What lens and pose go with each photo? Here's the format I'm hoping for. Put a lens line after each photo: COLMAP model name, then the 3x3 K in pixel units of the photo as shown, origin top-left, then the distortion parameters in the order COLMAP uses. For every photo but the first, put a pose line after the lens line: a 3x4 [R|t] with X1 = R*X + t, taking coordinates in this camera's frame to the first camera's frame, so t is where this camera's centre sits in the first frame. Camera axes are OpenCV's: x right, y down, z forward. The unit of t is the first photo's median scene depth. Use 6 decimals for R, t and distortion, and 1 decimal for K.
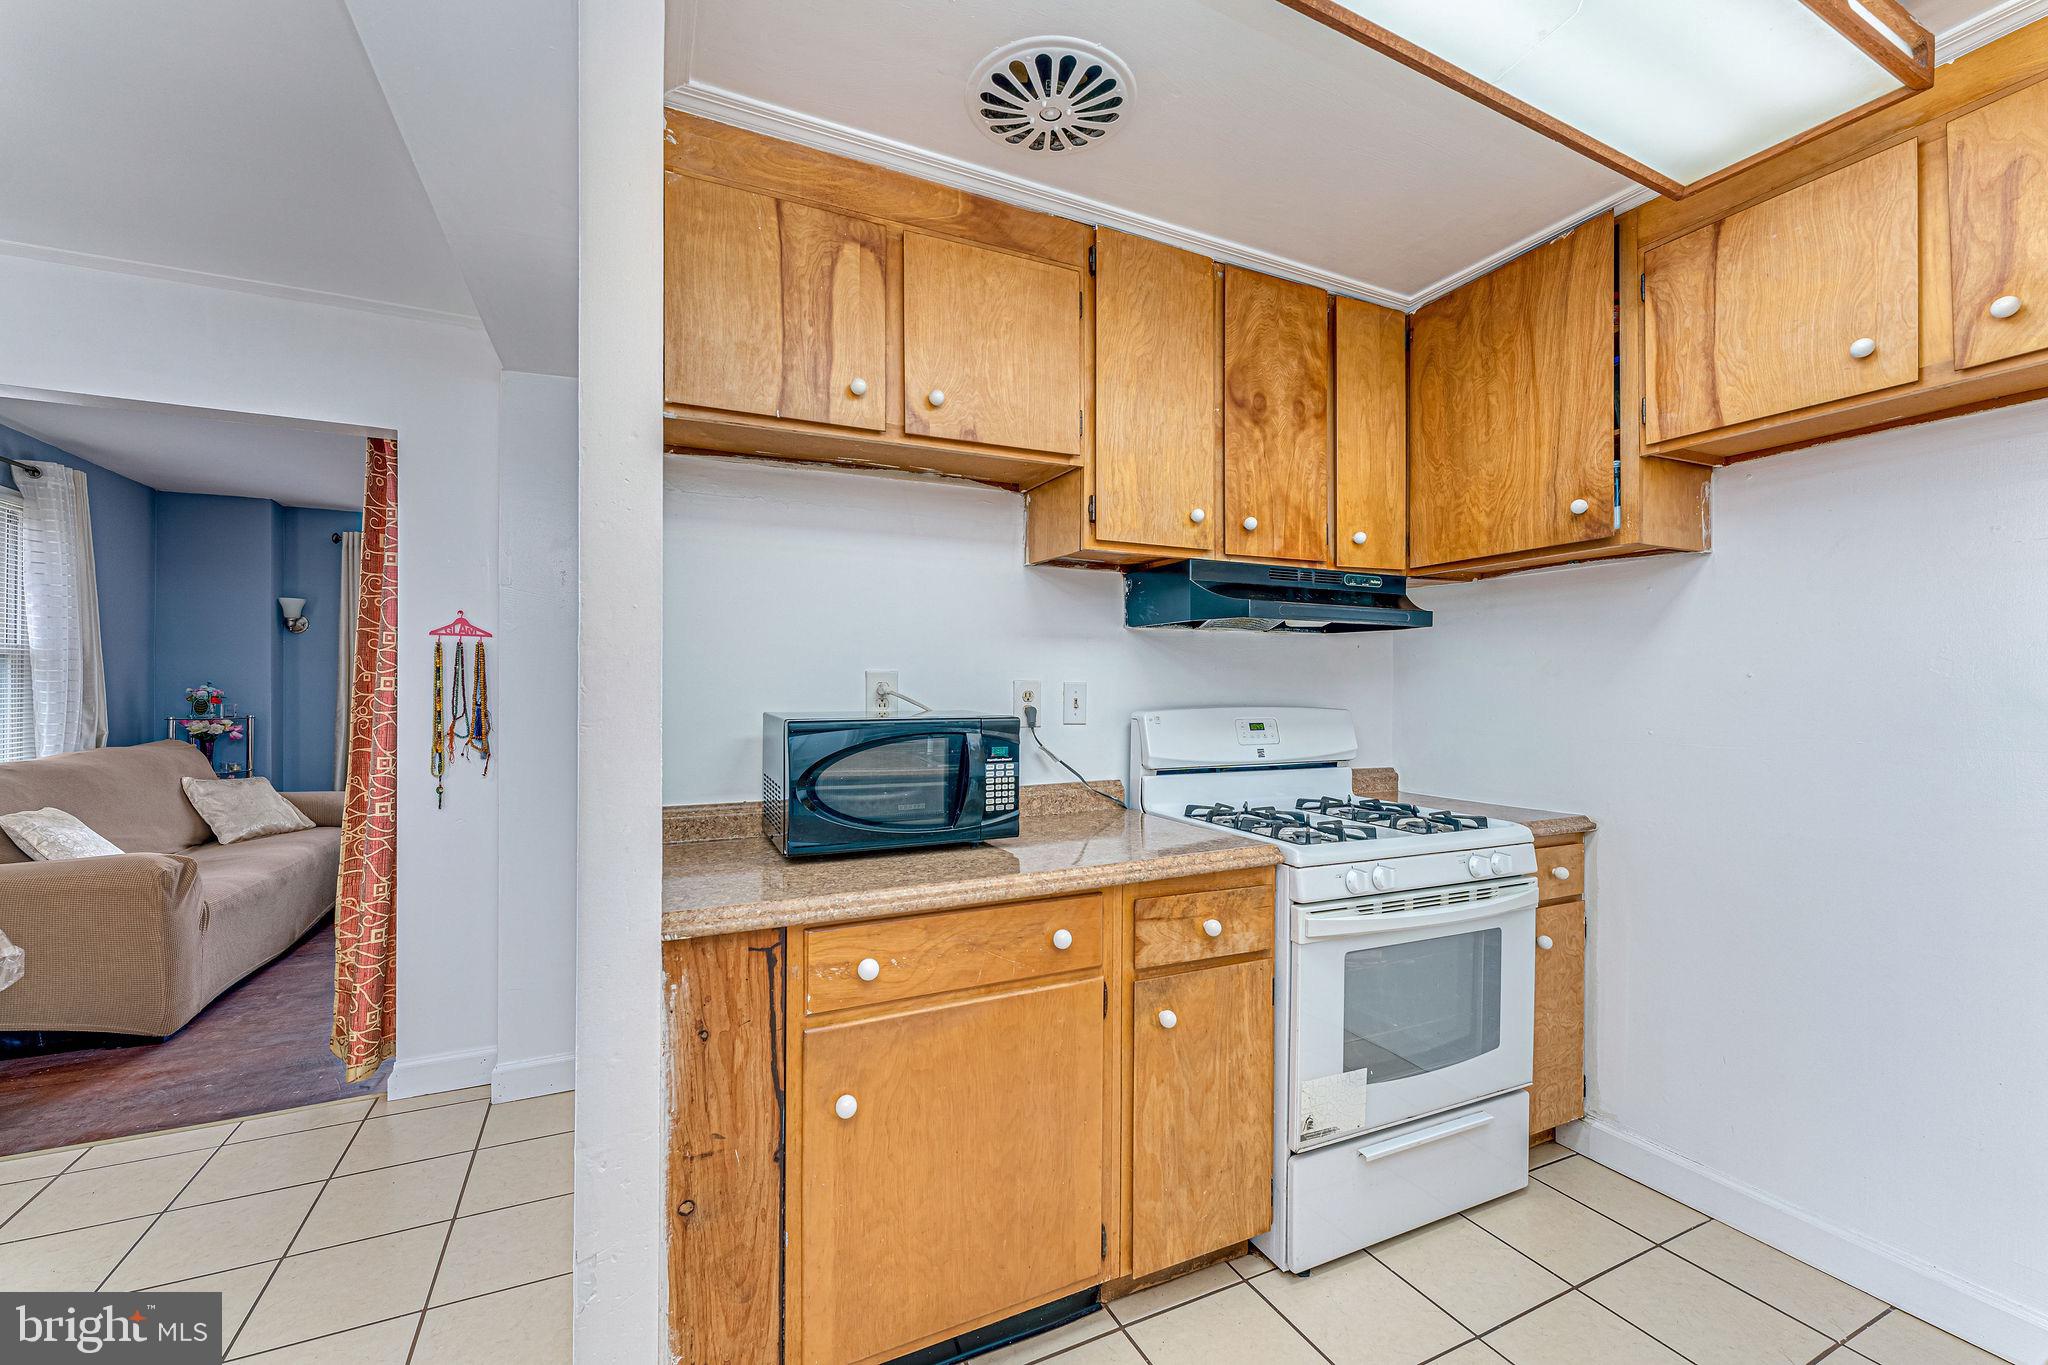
lens RADIAL K [[832.0, 0, 1015.6], [0, 832.0, 692.7], [0, 0, 1]] dist [-0.000102, 0.000097]
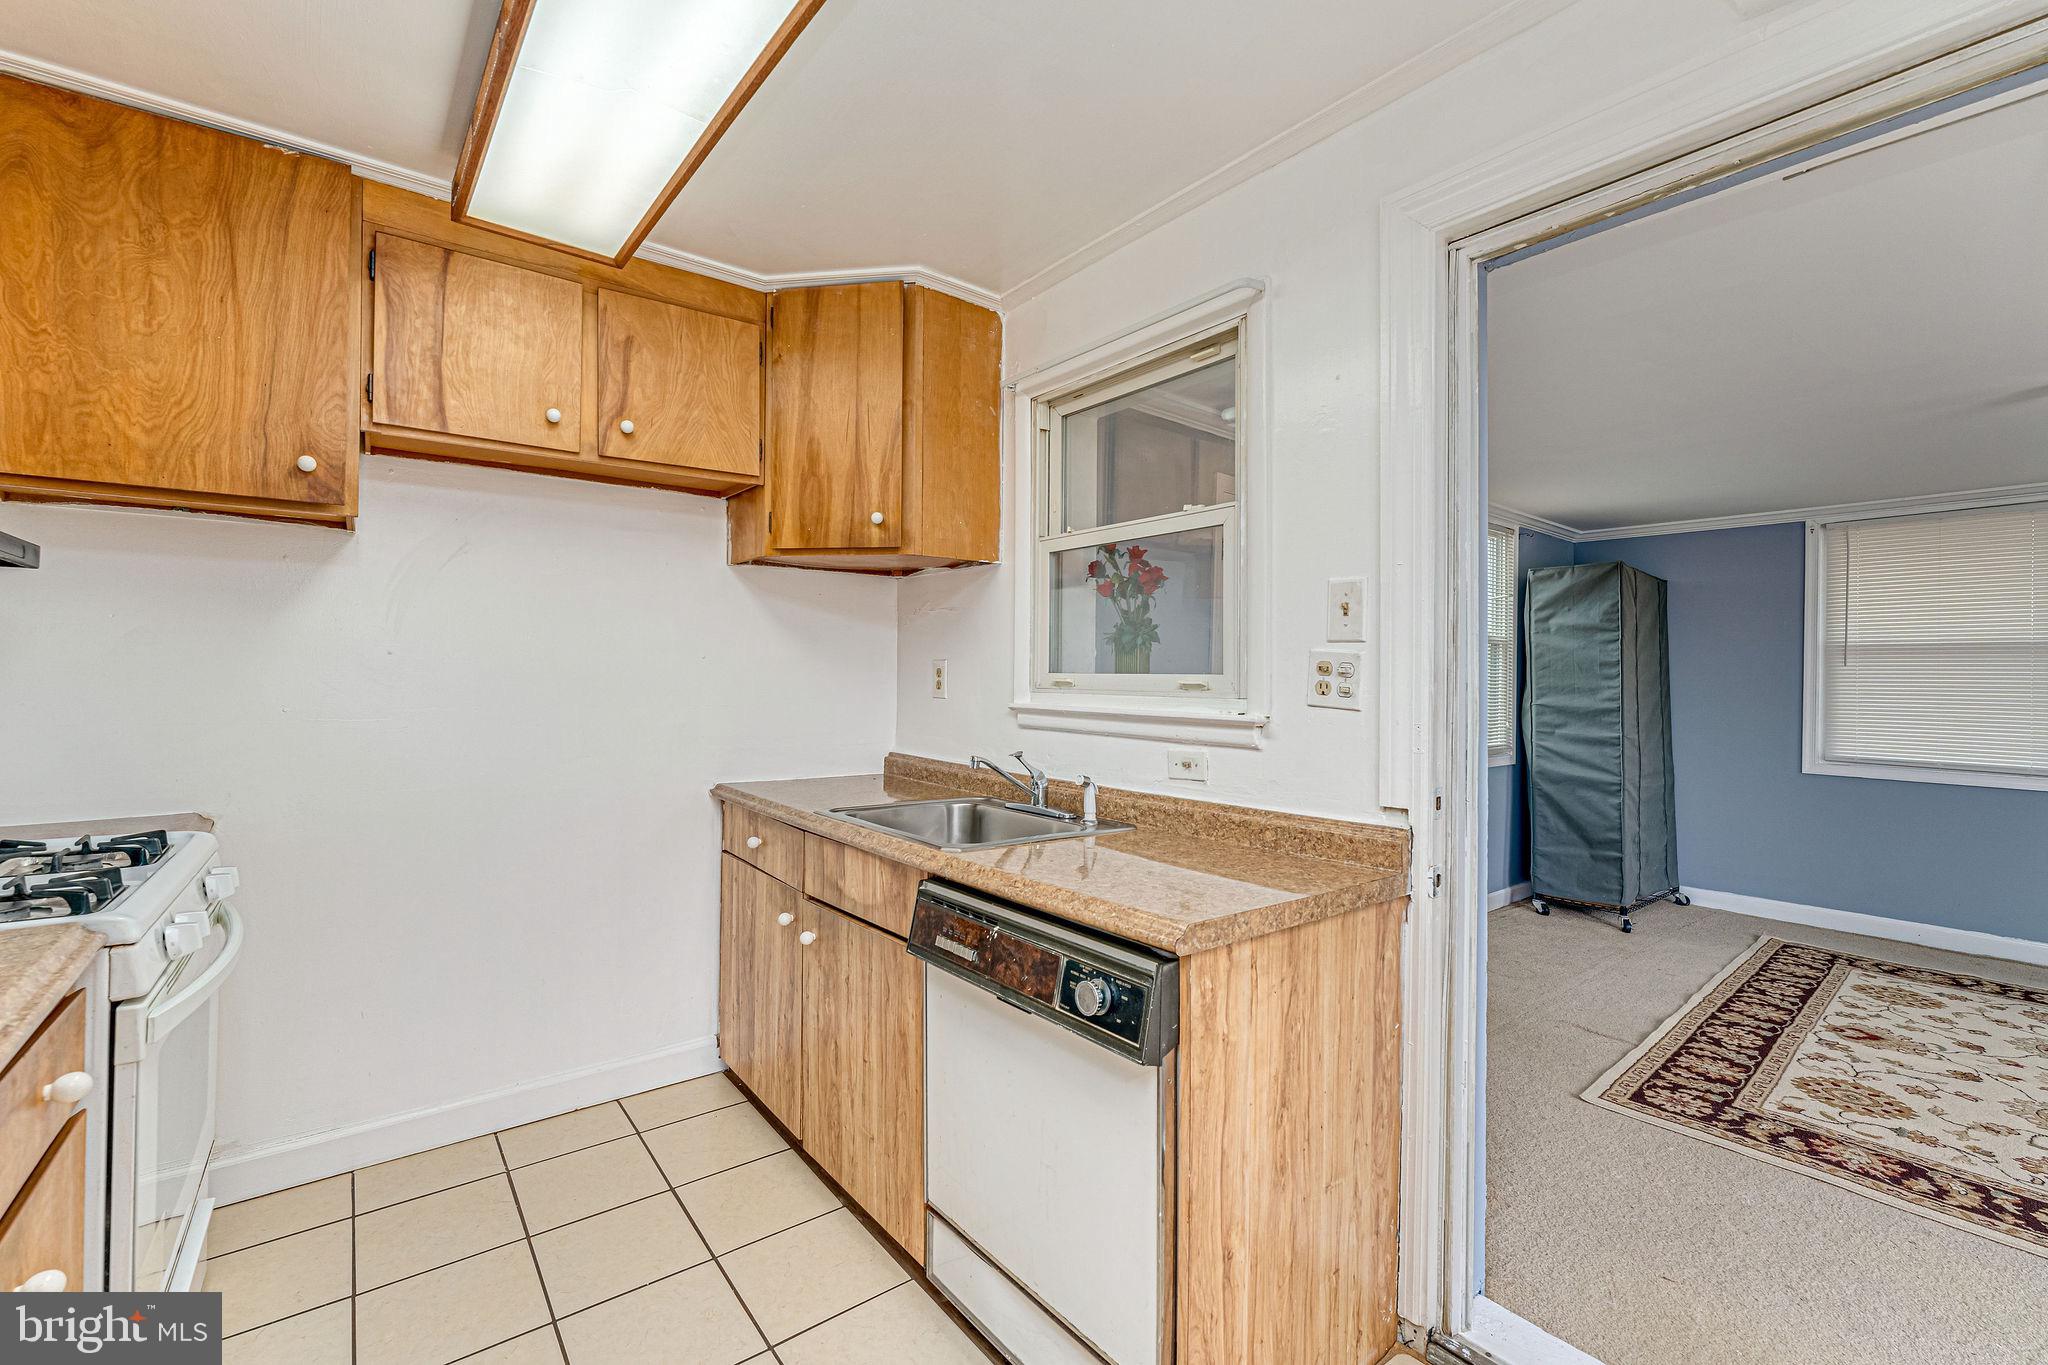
lens RADIAL K [[858.3, 0, 1013.1], [0, 858.3, 674.9], [0, 0, 1]] dist [-0.003334, -0.000386]
pose [[-0.212061, -0.006237, 0.977237, -0.375526], [-0.007294, 0.999962, 0.004799, -0.002714], [-0.977229, -0.006111, -0.212098, 0.413324]]
